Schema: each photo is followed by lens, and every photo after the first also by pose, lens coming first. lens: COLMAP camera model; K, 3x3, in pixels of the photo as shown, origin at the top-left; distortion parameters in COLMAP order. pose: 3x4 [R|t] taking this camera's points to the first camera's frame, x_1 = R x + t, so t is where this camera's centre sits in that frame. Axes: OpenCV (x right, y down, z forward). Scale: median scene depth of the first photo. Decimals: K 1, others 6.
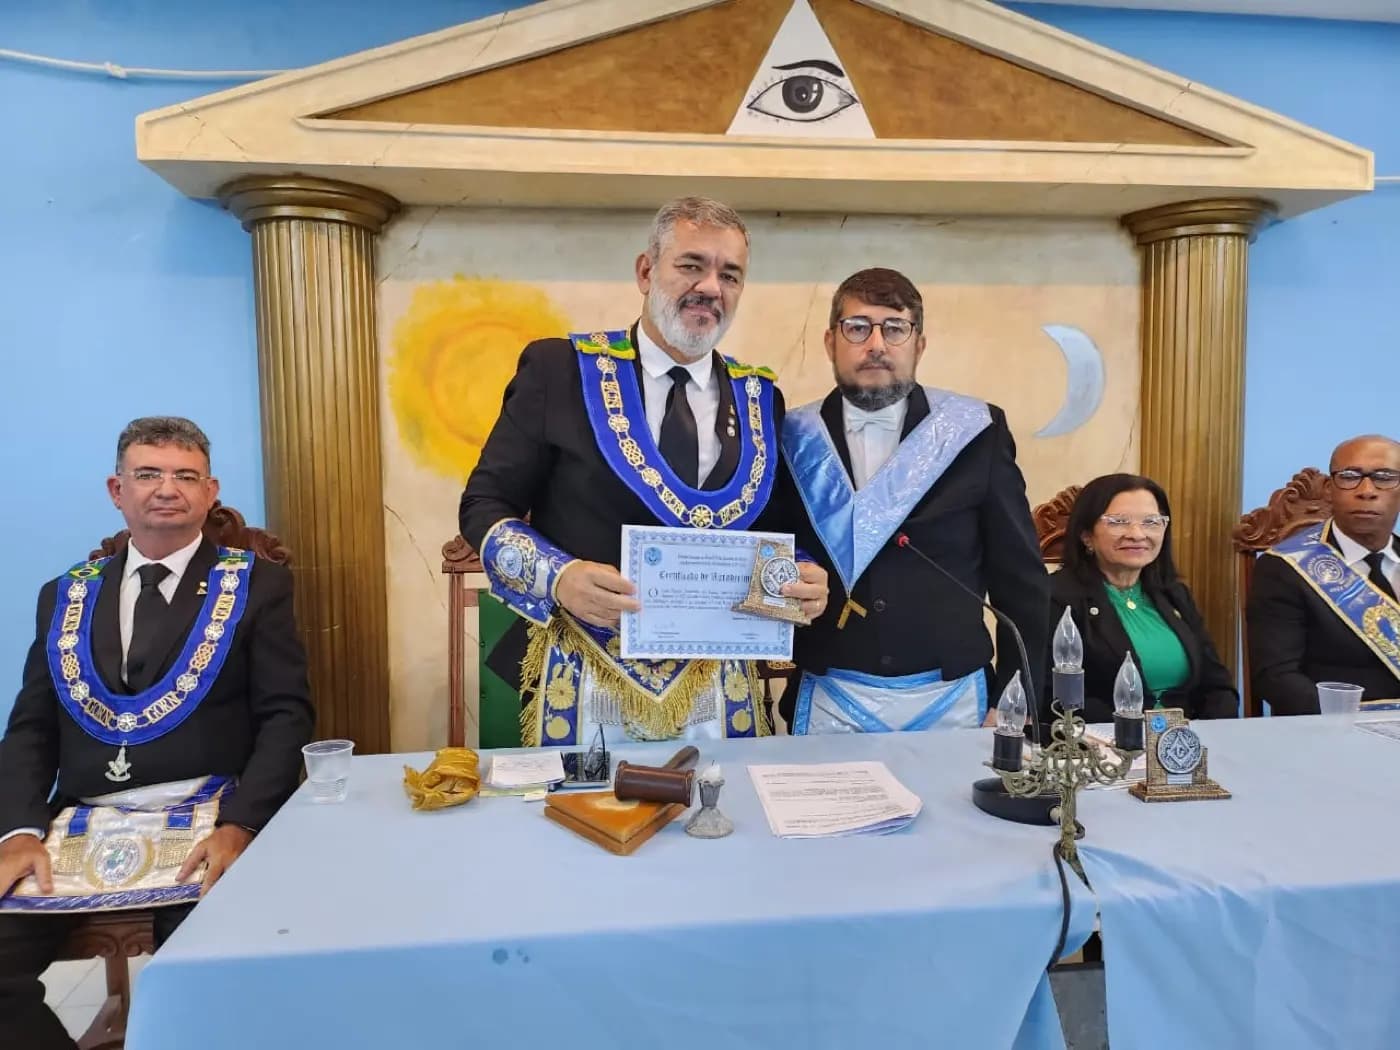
lens RADIAL K [[1004.4, 0, 731.8], [0, 1004.4, 505.1], [0, 0, 1]] dist [0.042178, -0.023062]
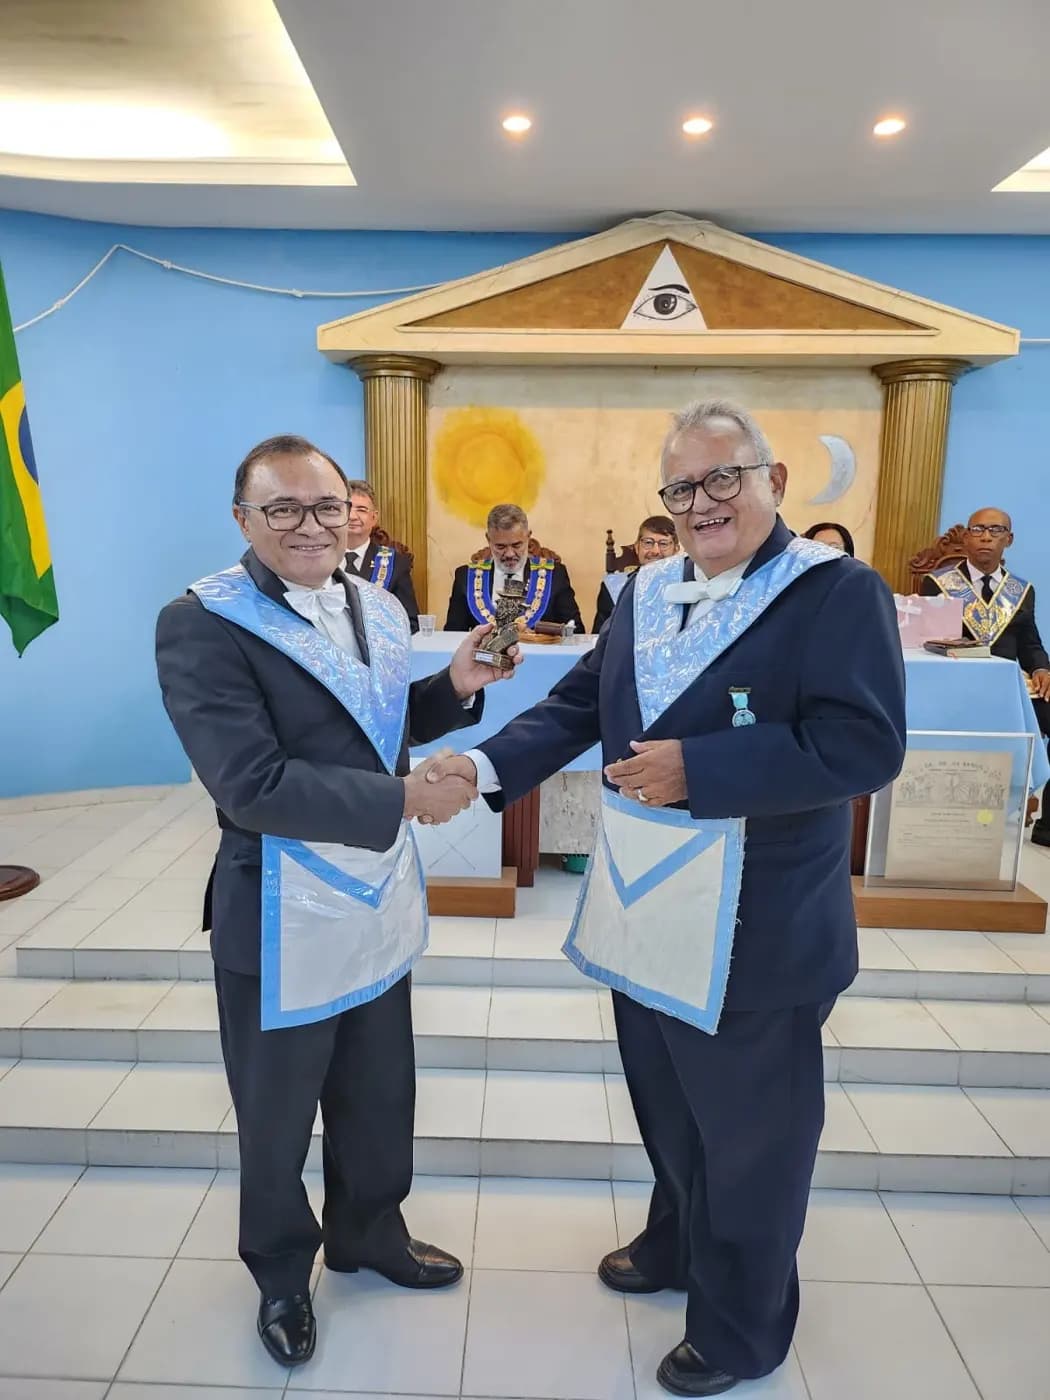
lens RADIAL K [[997.2, 0, 535.7], [0, 997.2, 710.4], [0, 0, 1]] dist [0.054882, -0.056481]
pose [[0.988272, 0.051621, -0.143715, 0.135510], [-0.031308, 0.989632, 0.140175, 0.059564], [0.149461, -0.134031, 0.979641, -0.859923]]
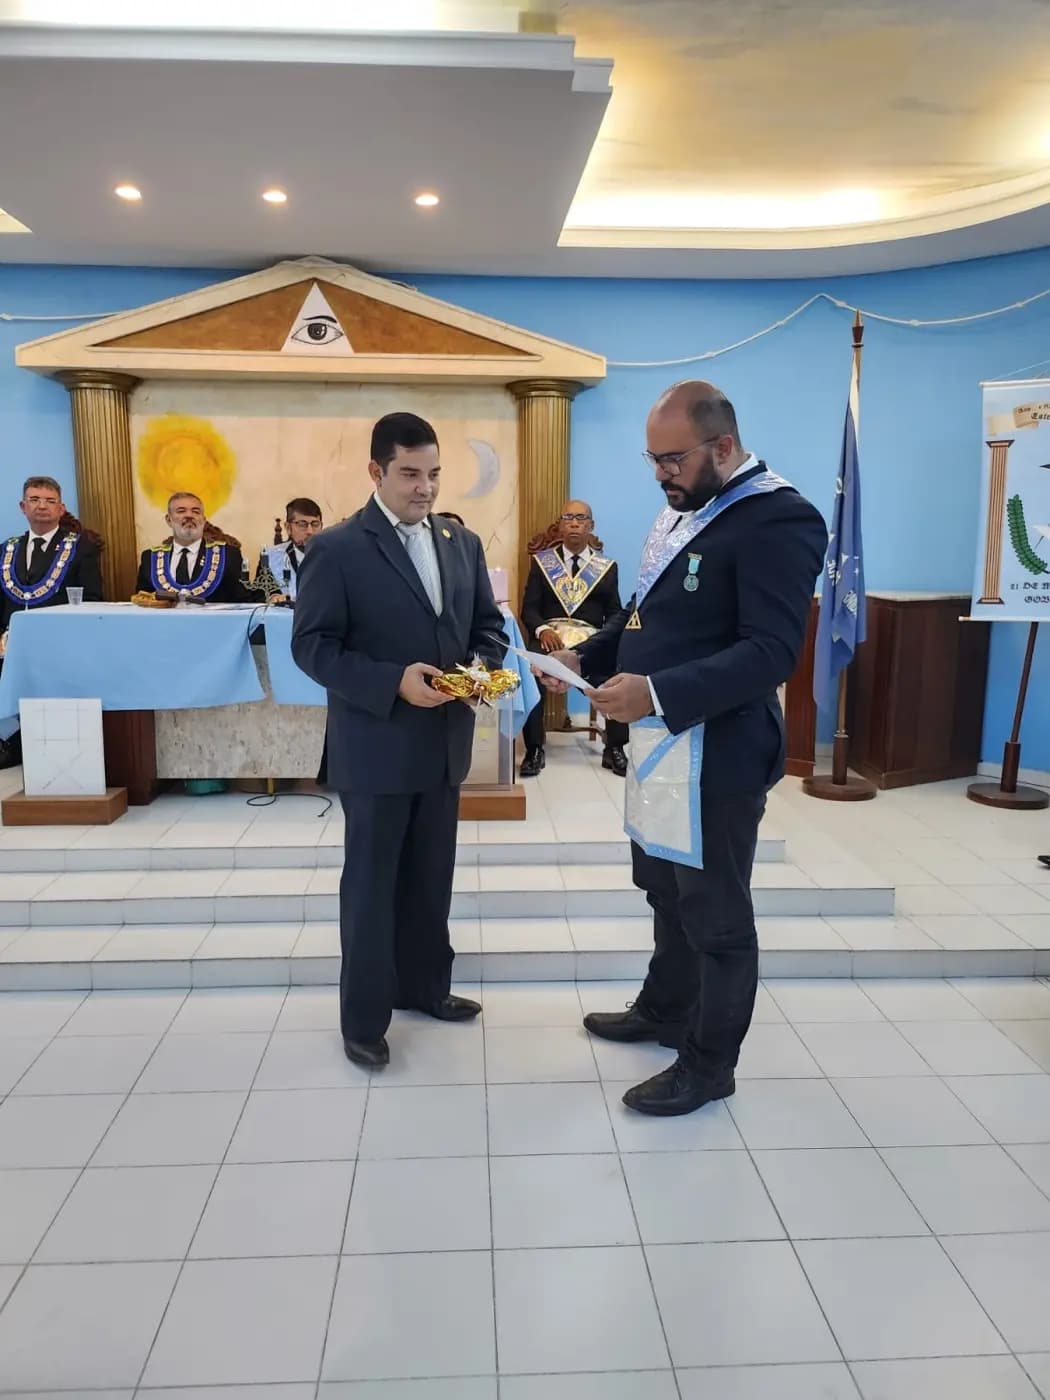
lens RADIAL K [[997.2, 0, 529.1], [0, 997.2, 685.6], [0, 0, 1]] dist [0.054882, -0.056481]
pose [[0.997076, 0.030256, -0.070177, 0.685917], [-0.022014, 0.993079, 0.115370, 0.081007], [0.073182, -0.113488, 0.990841, -1.151095]]
